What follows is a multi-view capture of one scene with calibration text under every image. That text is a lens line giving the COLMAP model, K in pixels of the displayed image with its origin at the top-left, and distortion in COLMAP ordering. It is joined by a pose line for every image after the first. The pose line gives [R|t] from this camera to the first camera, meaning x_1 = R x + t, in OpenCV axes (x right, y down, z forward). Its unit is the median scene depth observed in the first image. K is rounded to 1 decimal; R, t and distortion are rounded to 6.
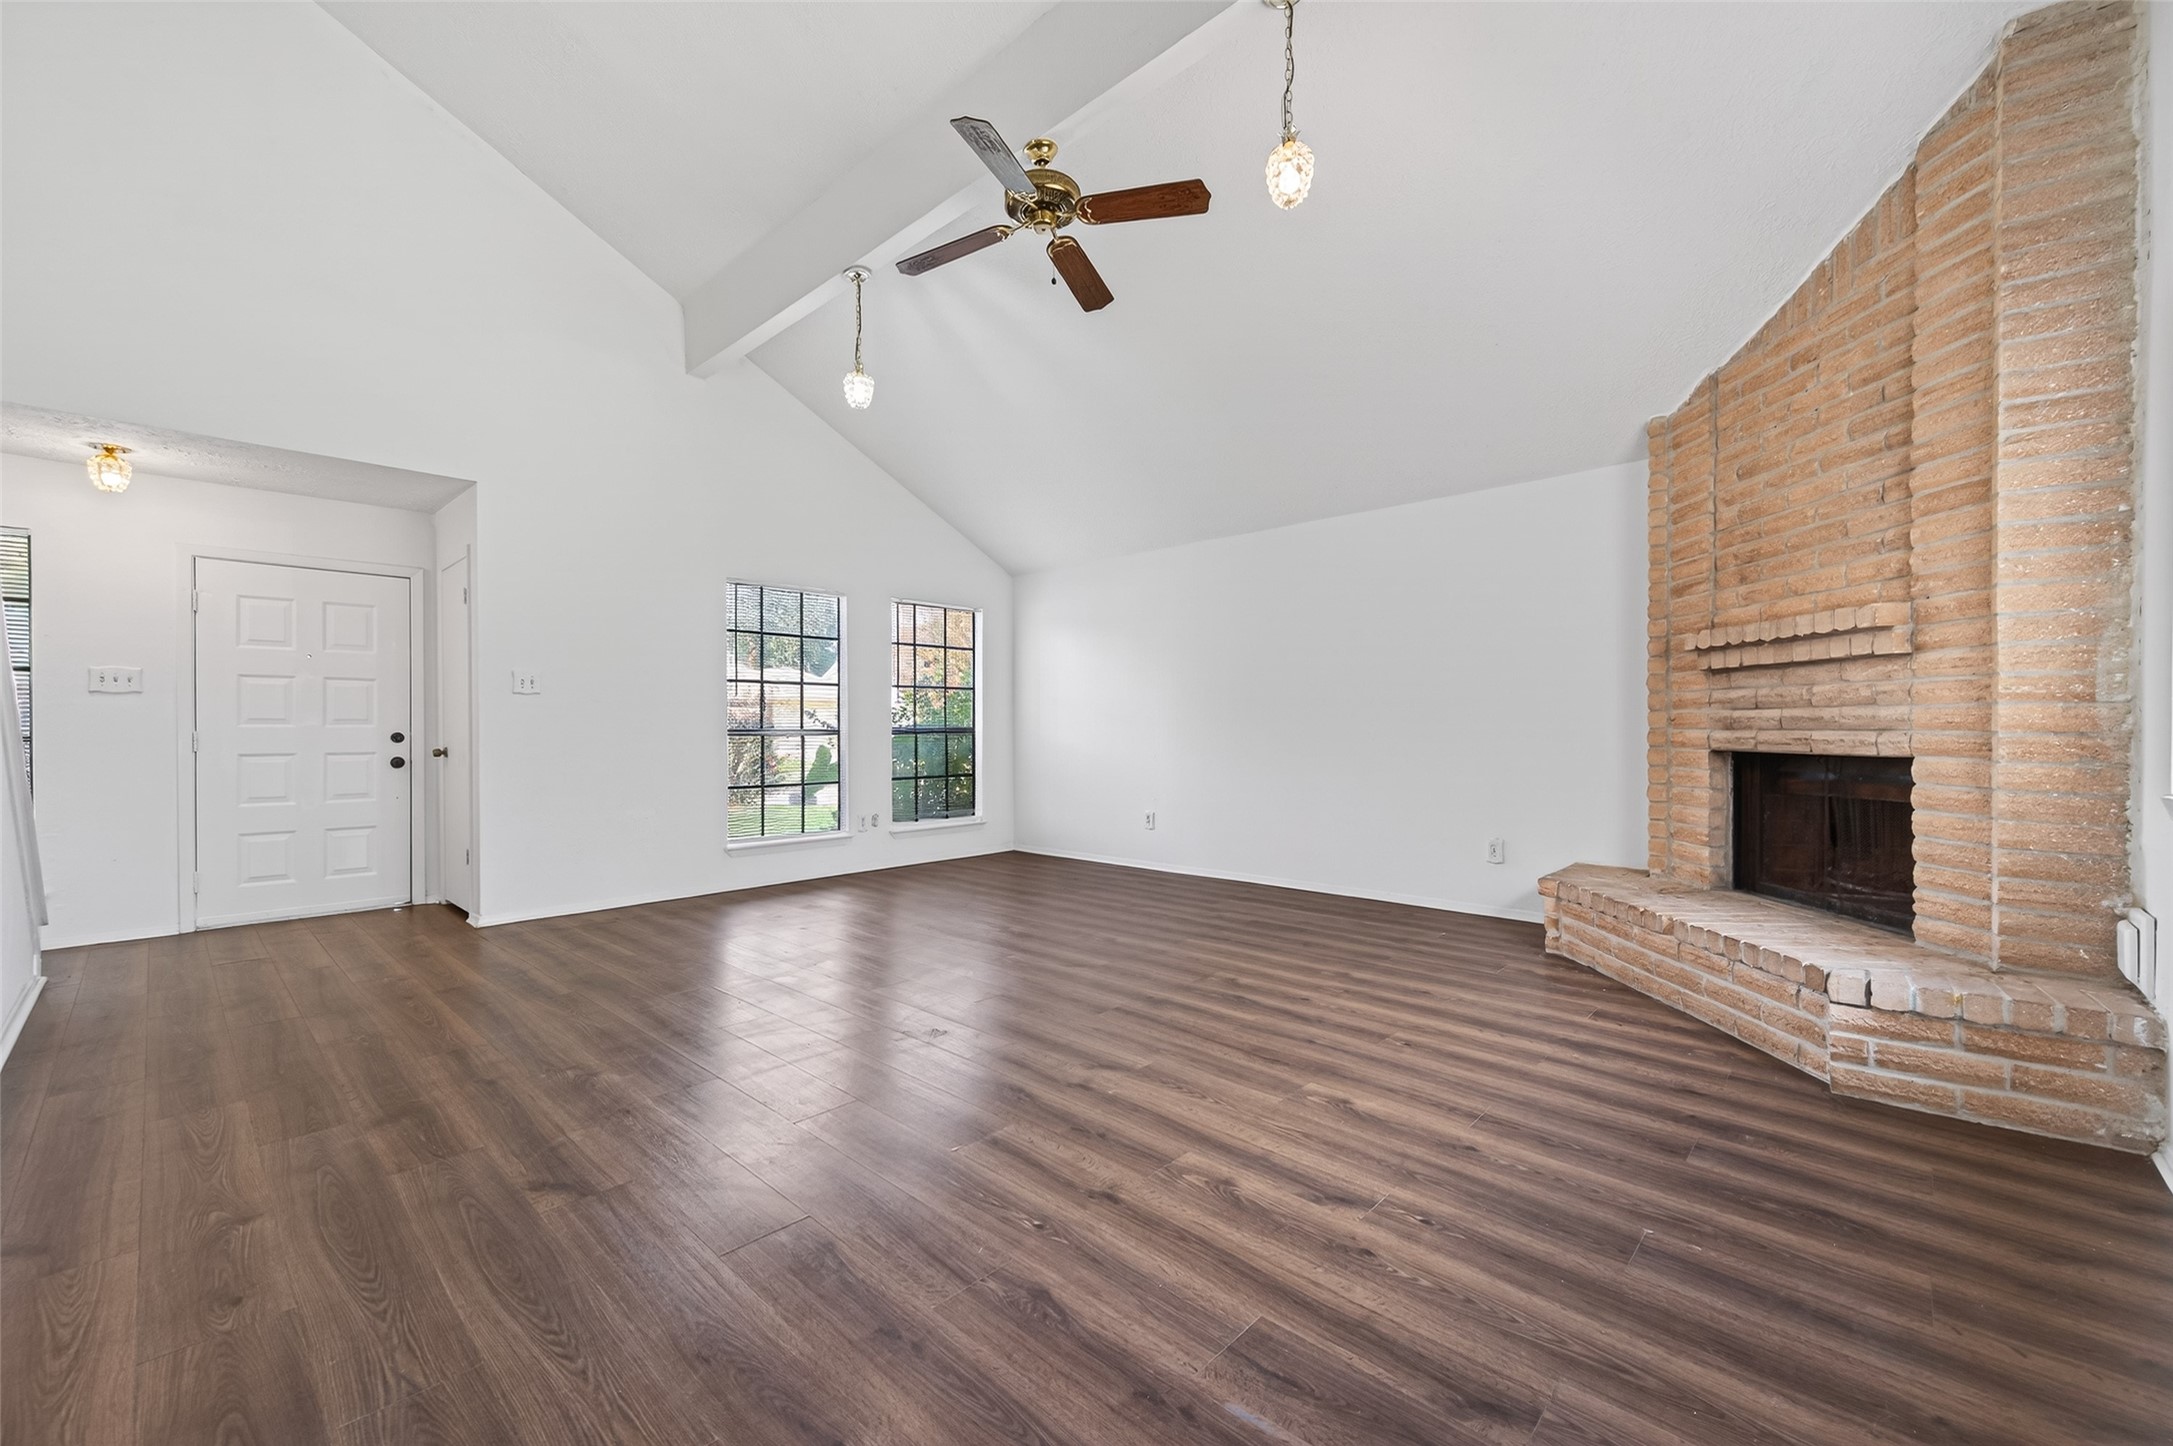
lens RADIAL K [[847.2, 0, 1087.9], [0, 847.2, 731.5], [0, 0, 1]] dist [-0.000287, -0.000069]
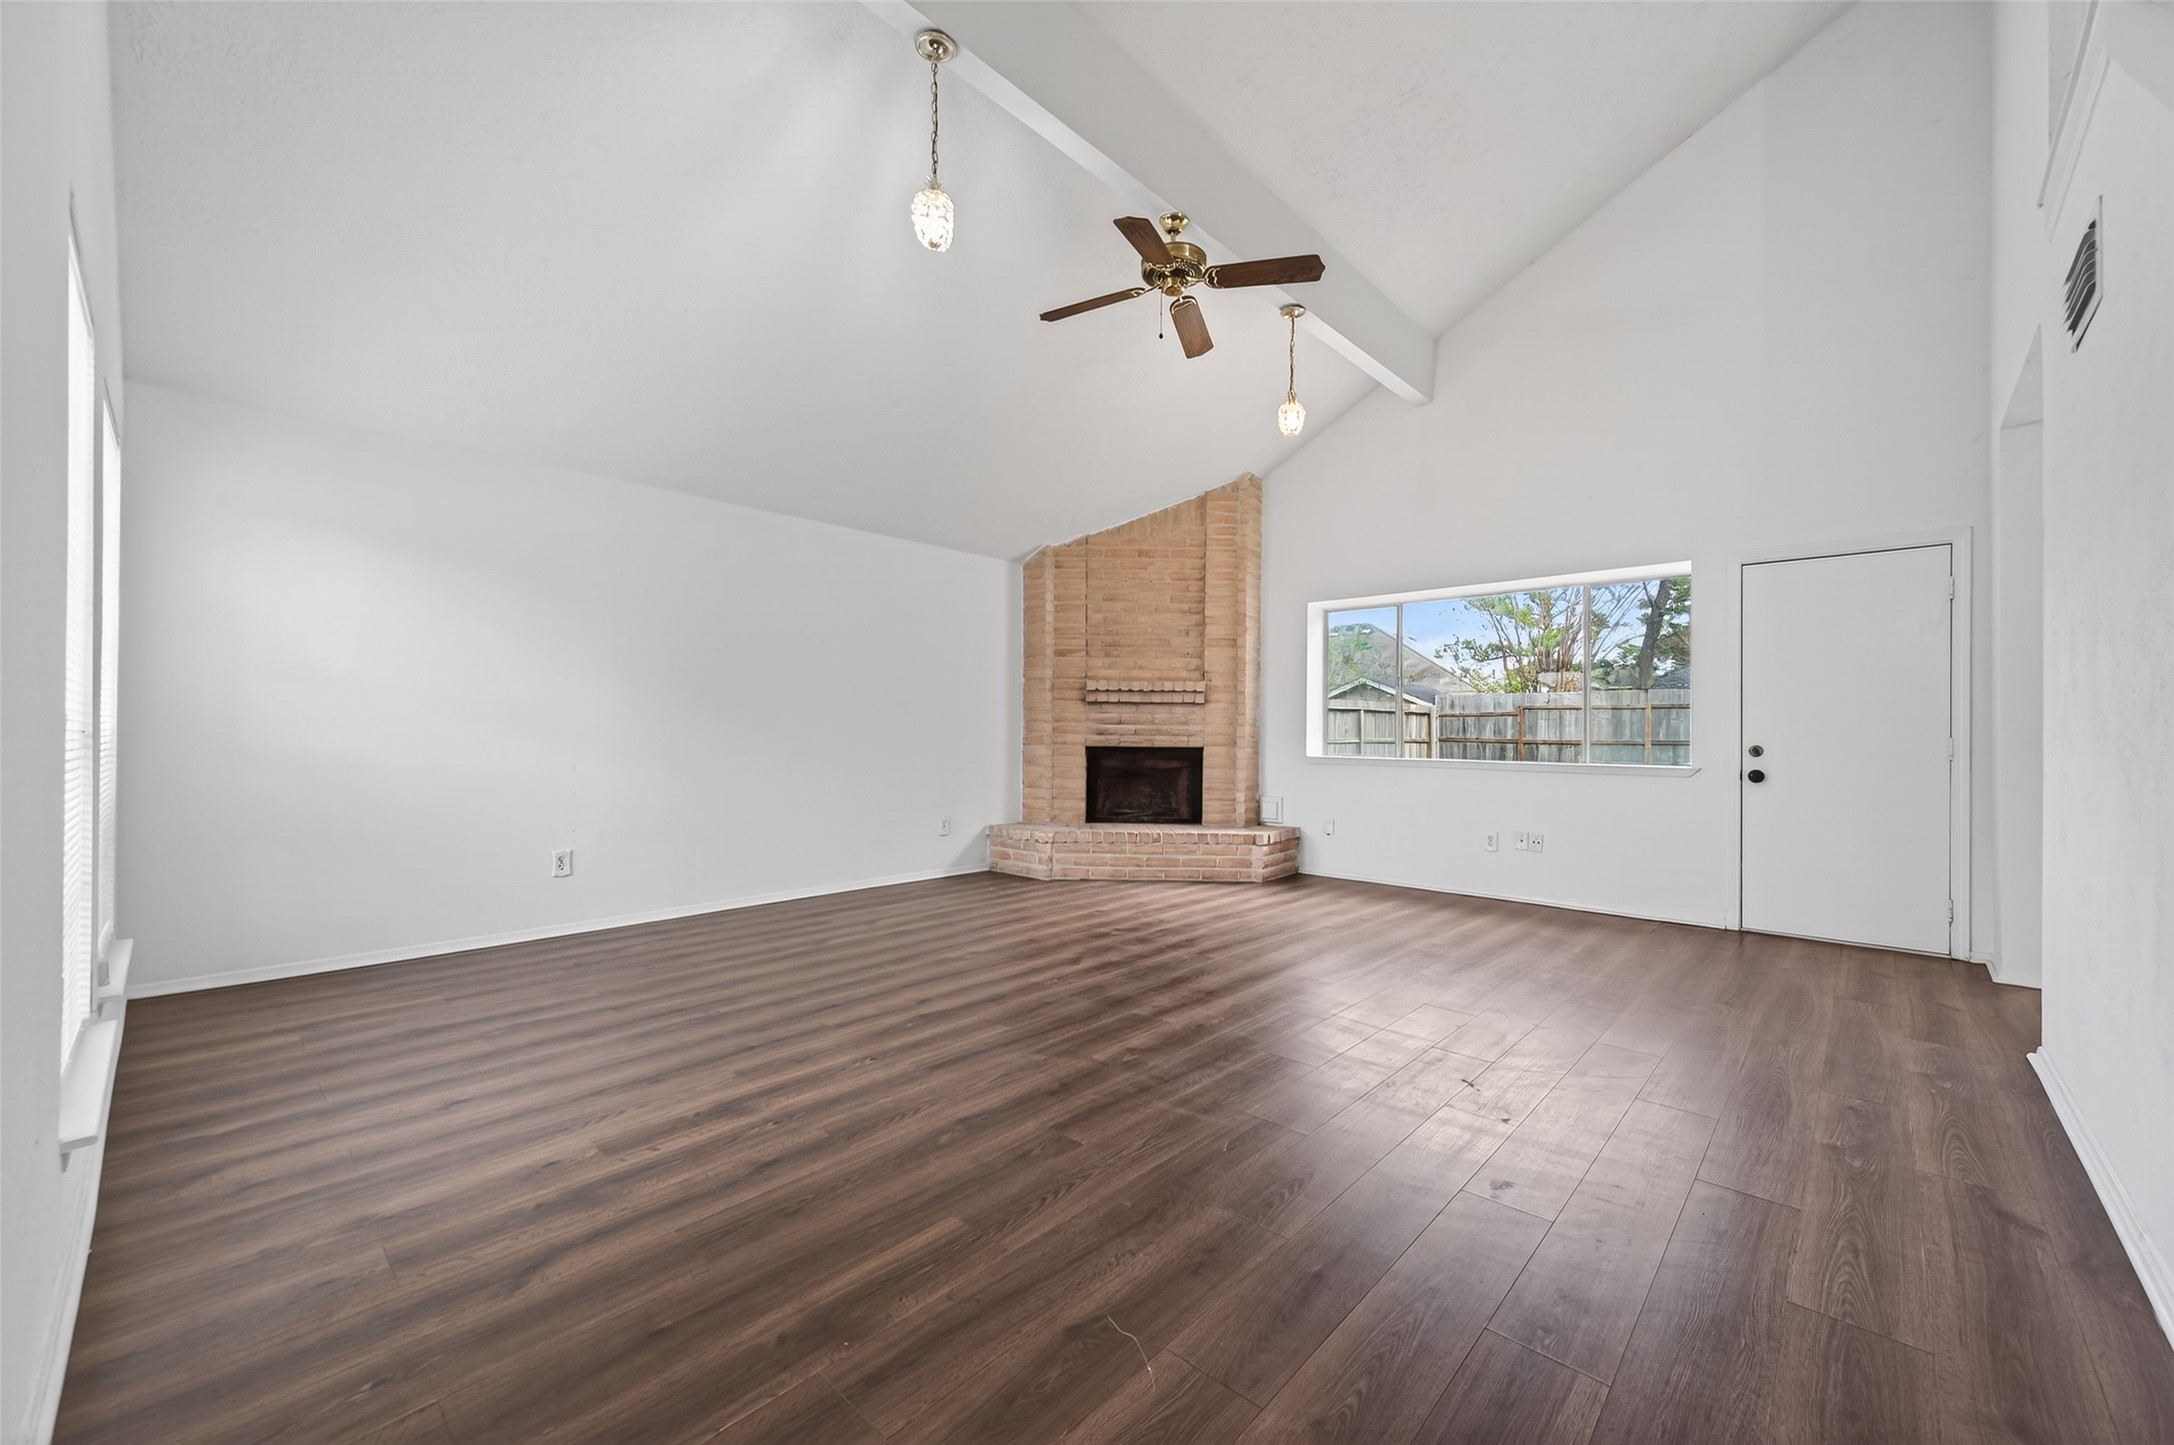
lens RADIAL K [[852.1, 0, 1076.3], [0, 852.1, 730.3], [0, 0, 1]] dist [-0.003280, -0.000435]
pose [[0.007880, 0.010110, 0.999918, -1.185864], [-0.004450, 0.999939, -0.010075, 0.007191], [-0.999959, -0.004370, 0.007924, 1.121394]]
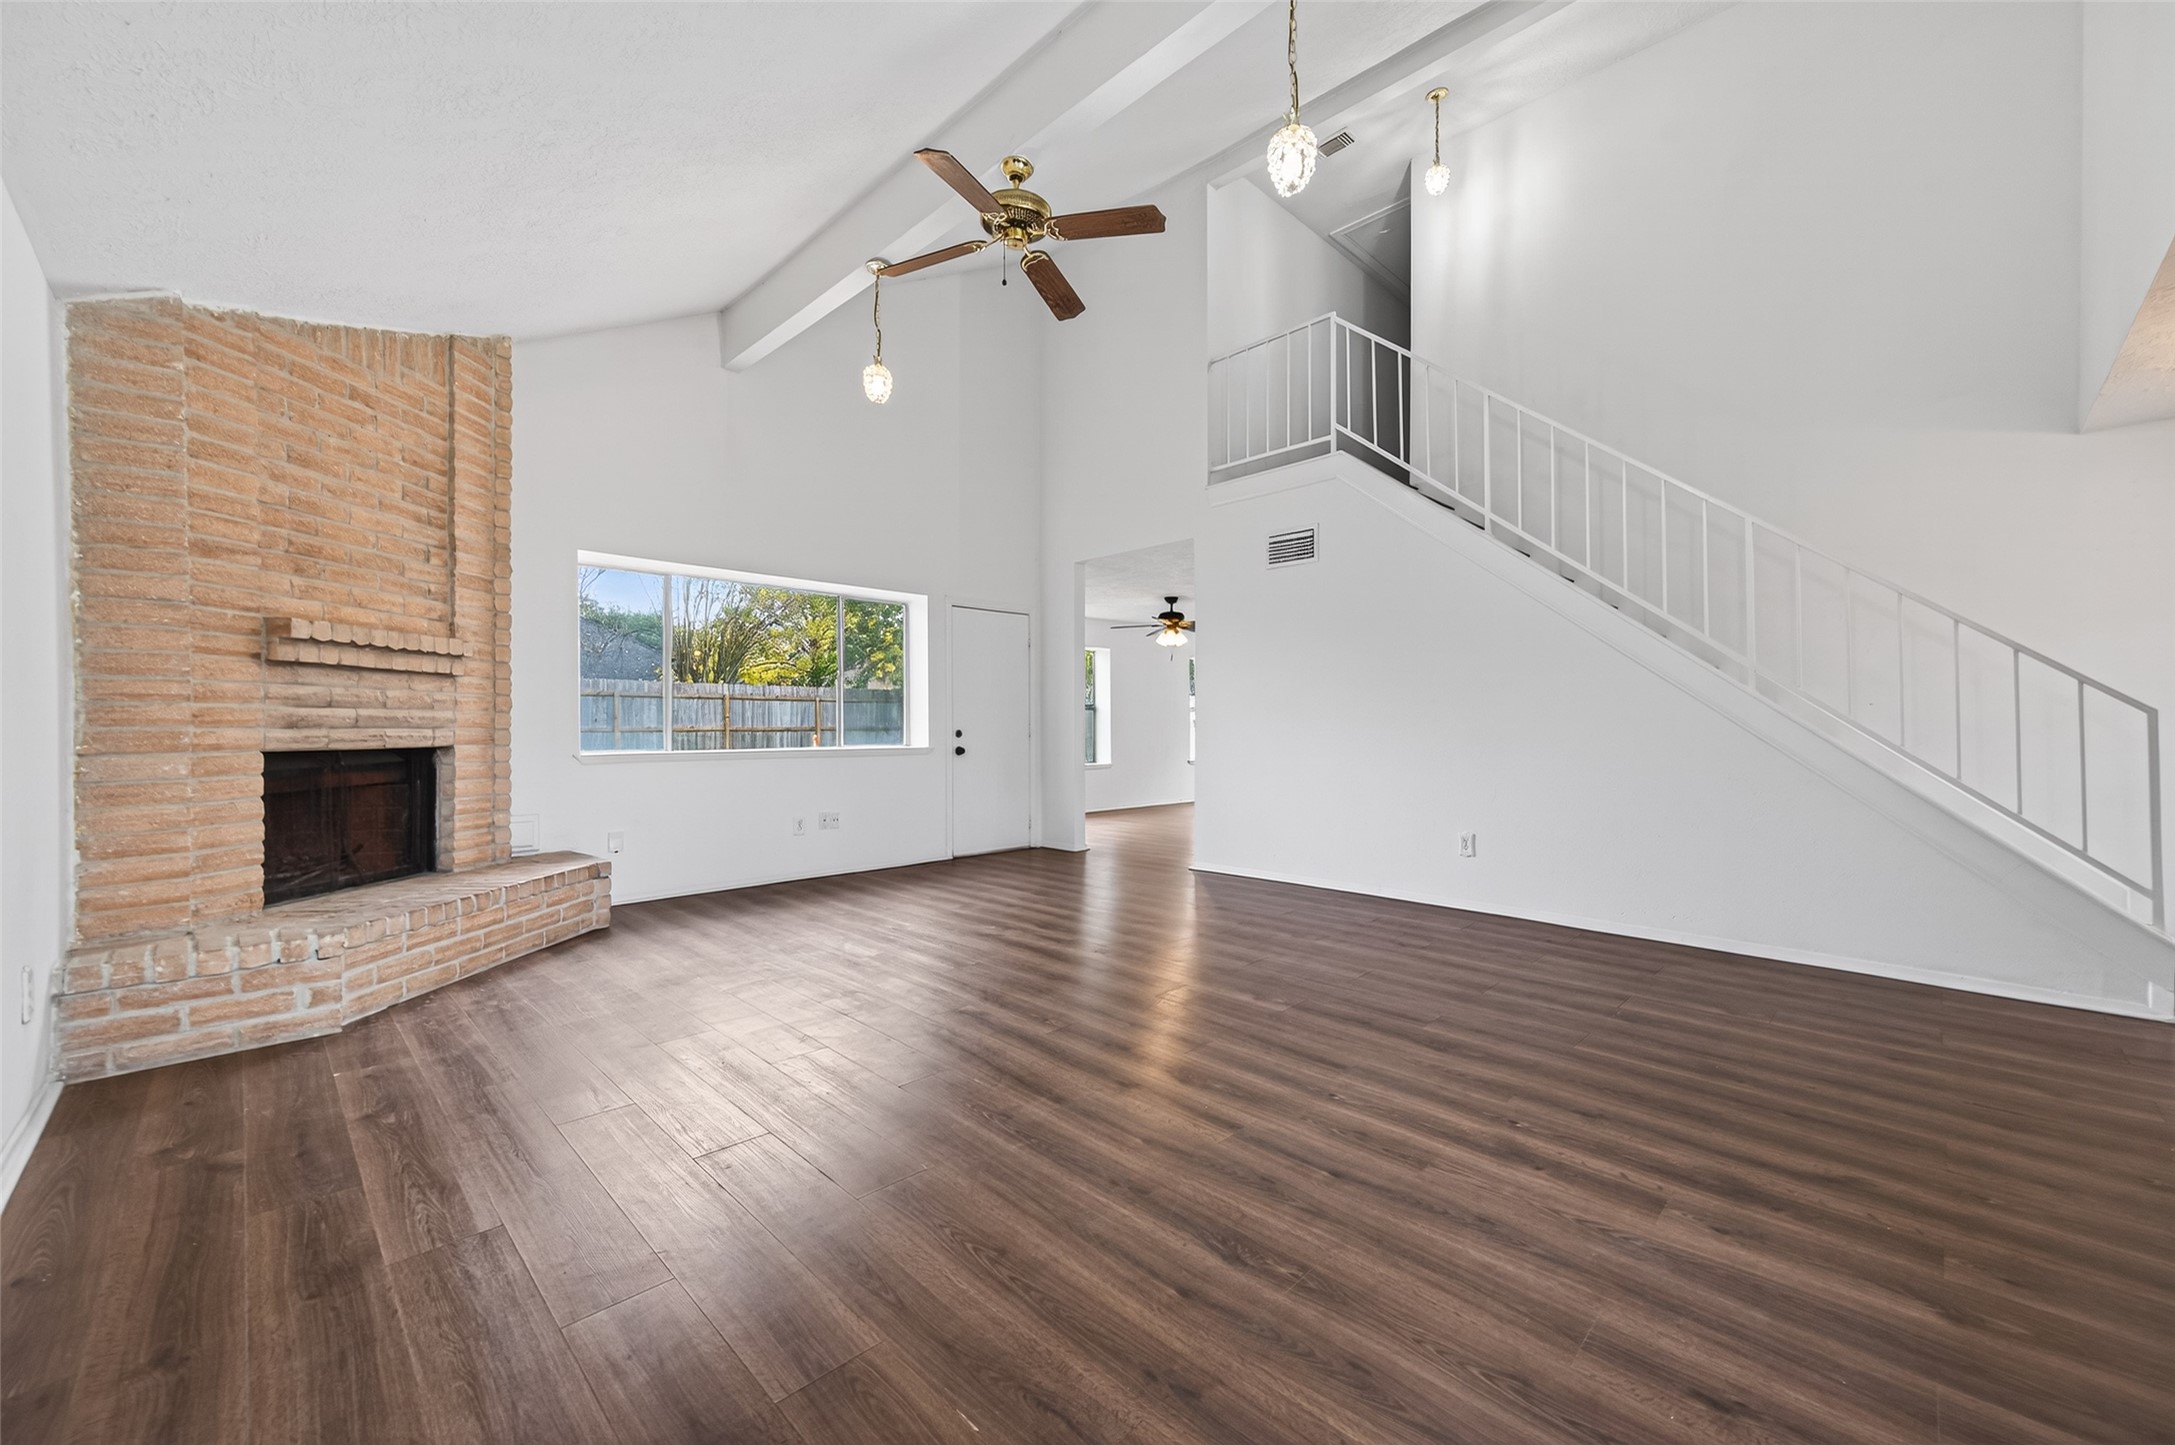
lens RADIAL K [[868.3, 0, 1110.9], [0, 868.3, 720.1], [0, 0, 1]] dist [0.002187, 0.000076]
pose [[-0.999869, 0.007283, 0.014454, -0.160304], [0.007252, 0.999971, -0.002209, -0.002620], [-0.014470, -0.002104, -0.999893, 2.090513]]
